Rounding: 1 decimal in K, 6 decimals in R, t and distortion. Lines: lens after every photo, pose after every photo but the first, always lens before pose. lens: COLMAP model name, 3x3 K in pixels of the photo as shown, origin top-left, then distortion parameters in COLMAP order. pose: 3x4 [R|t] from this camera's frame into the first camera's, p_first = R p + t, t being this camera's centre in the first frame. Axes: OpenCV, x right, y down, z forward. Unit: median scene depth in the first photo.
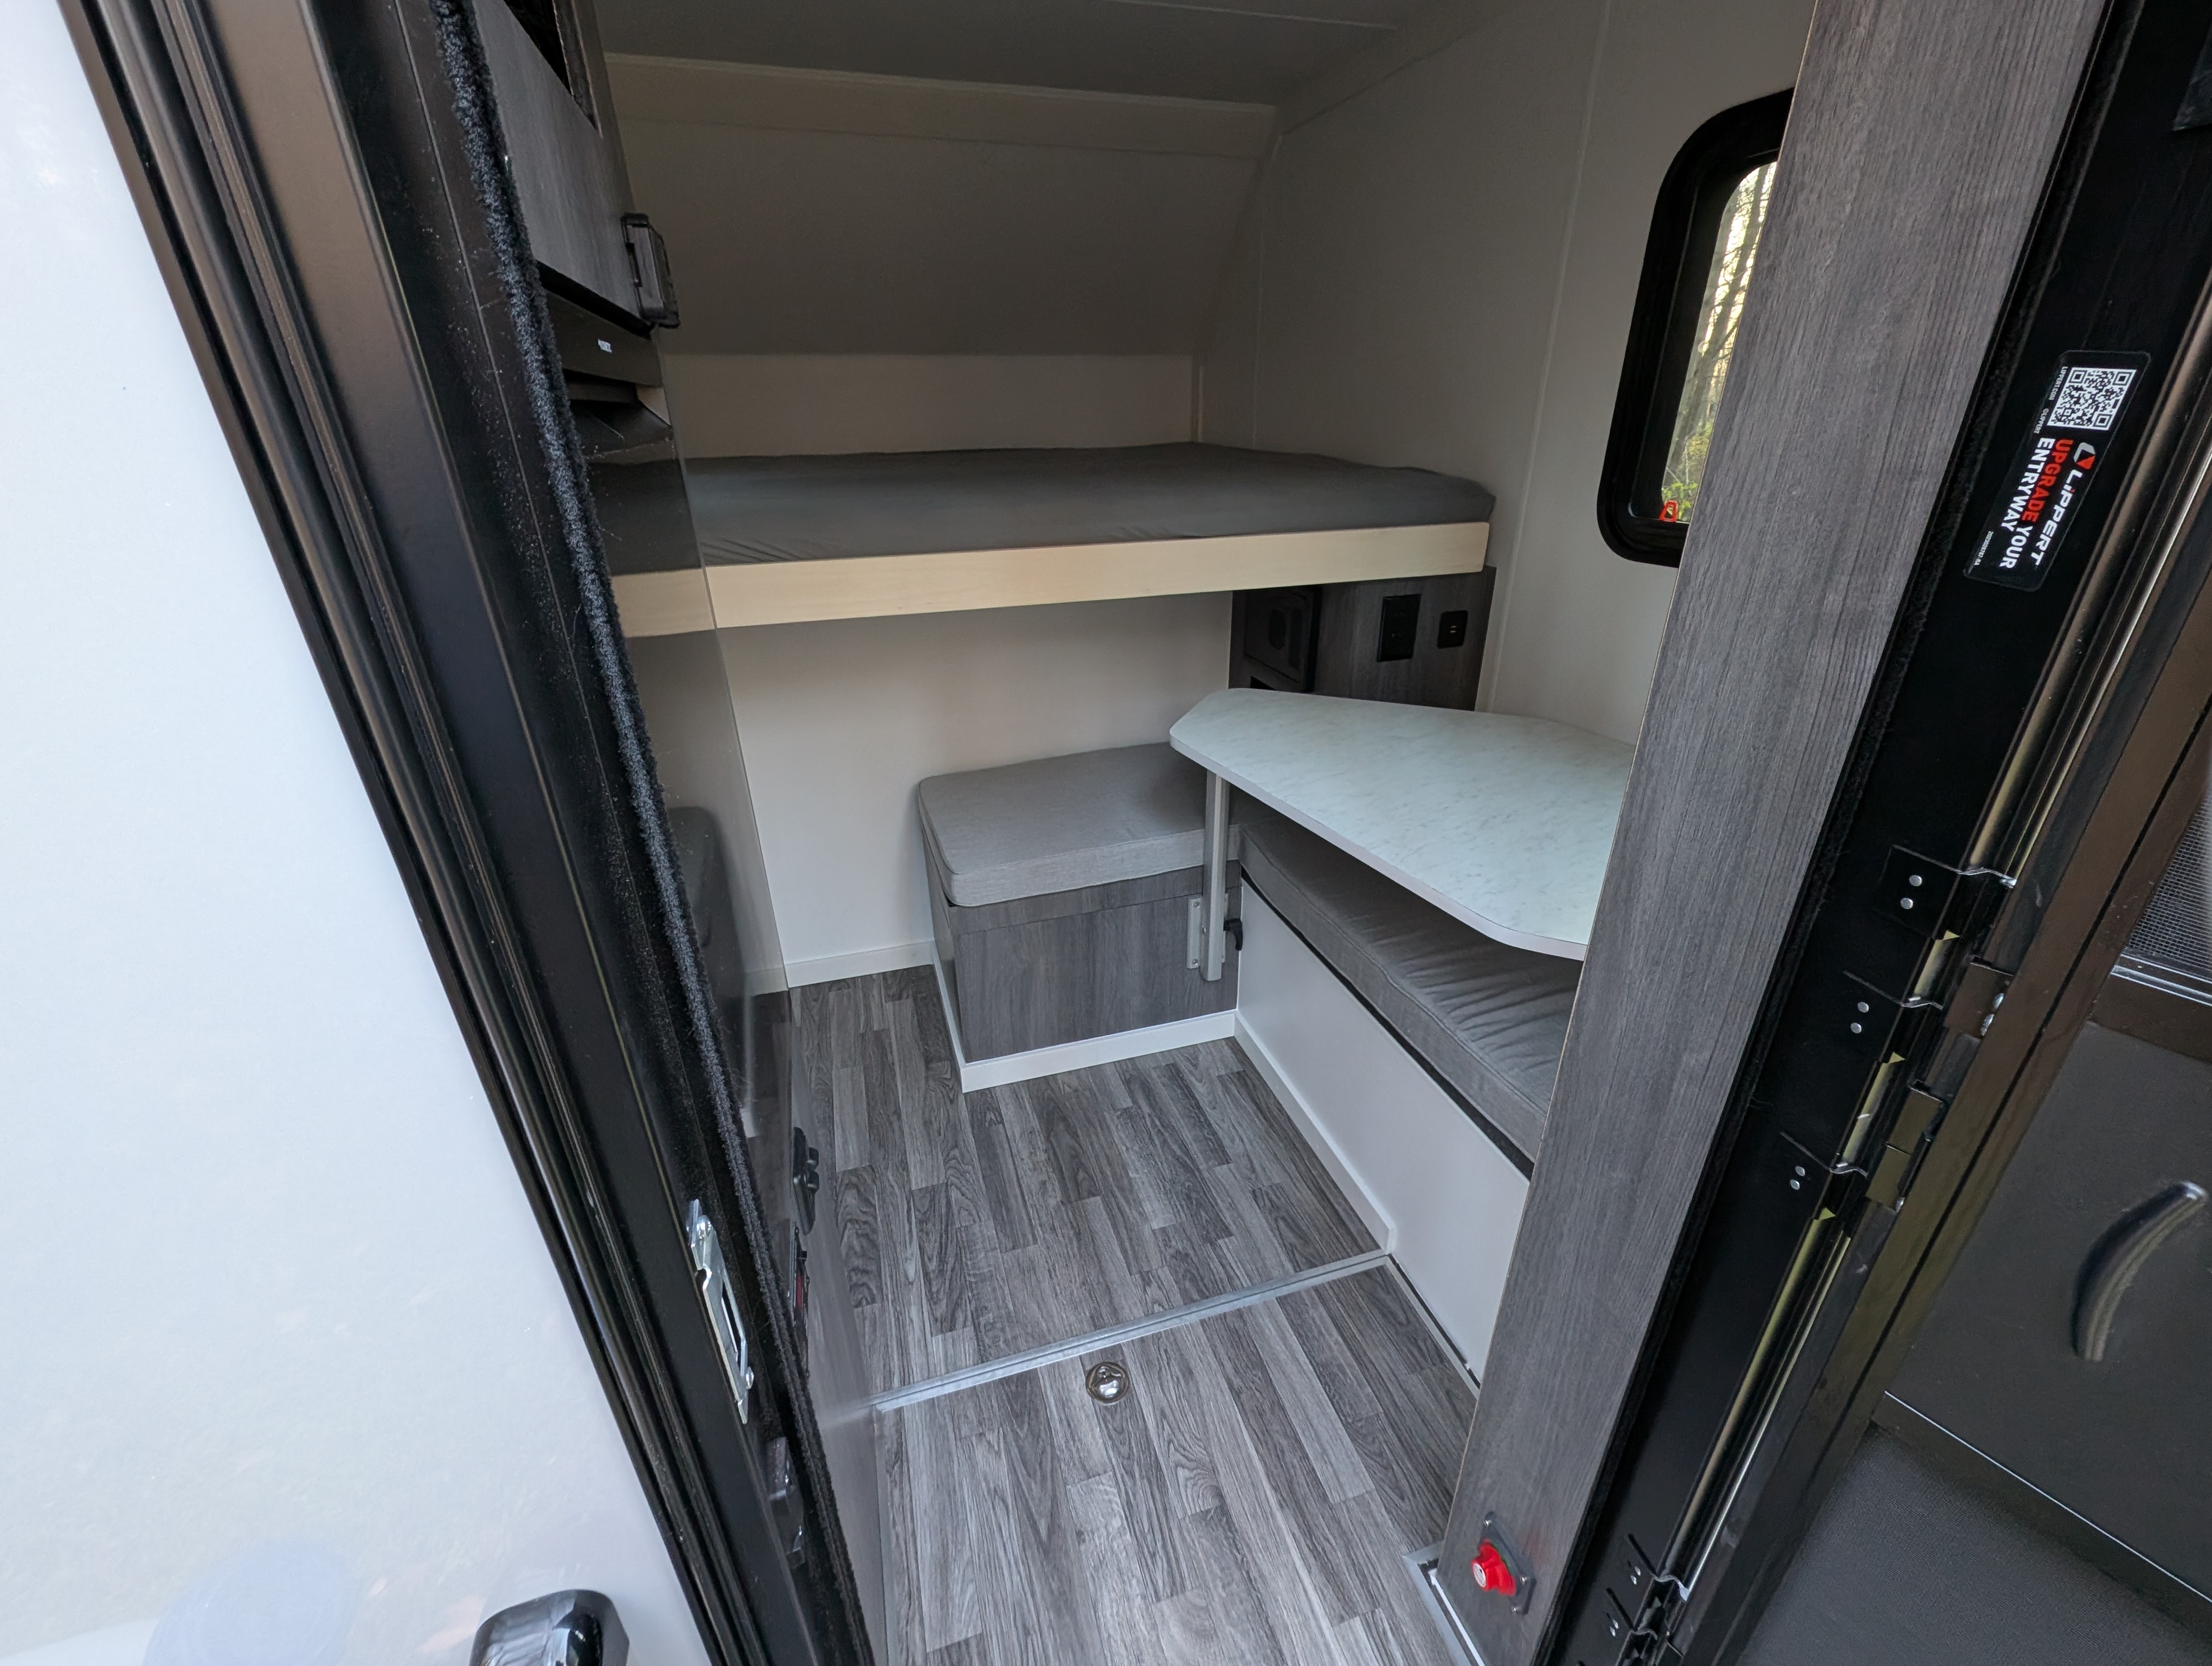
lens RADIAL K [[902.8, 0, 1112.0], [0, 902.8, 826.9], [0, 0, 1]] dist [0.000054, 0.000018]
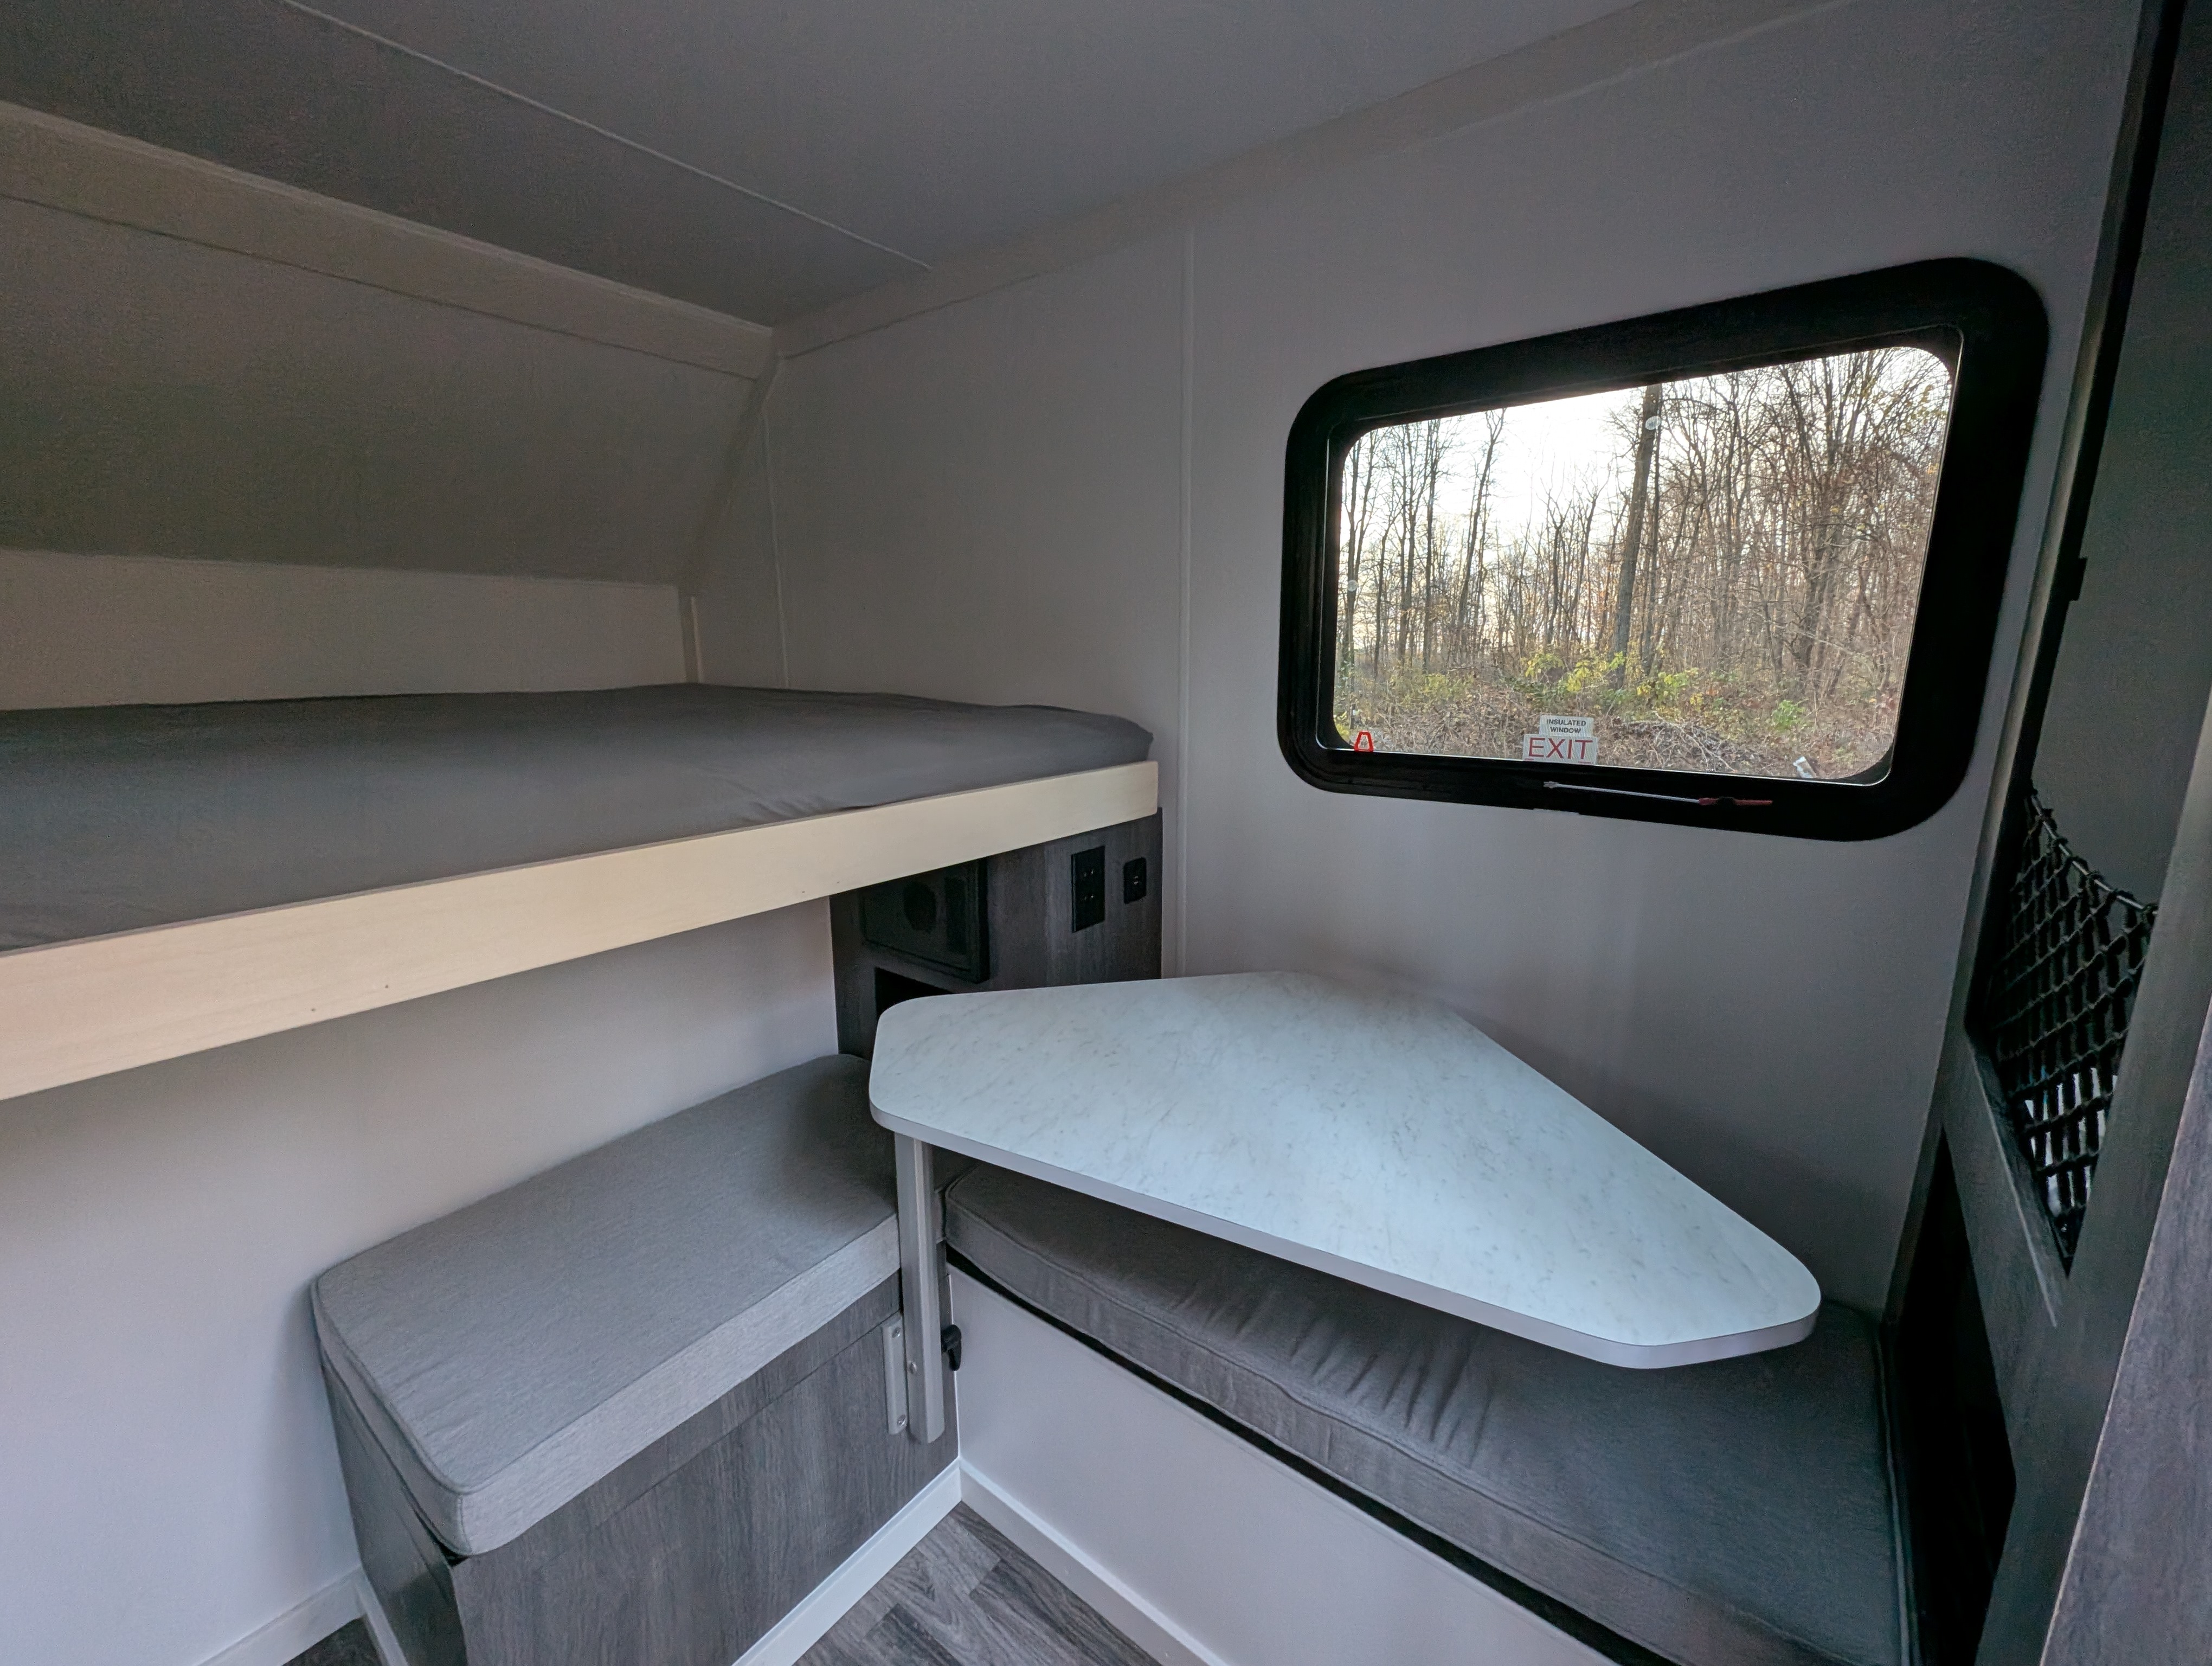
lens RADIAL K [[901.1, 0, 1106.6], [0, 901.1, 820.1], [0, 0, 1]] dist [-0.001505, -0.000455]
pose [[0.820636, -0.097557, 0.563062, -0.116340], [0.233713, 0.956443, -0.174911, -0.123608], [-0.521473, 0.275134, 0.807692, 0.290399]]
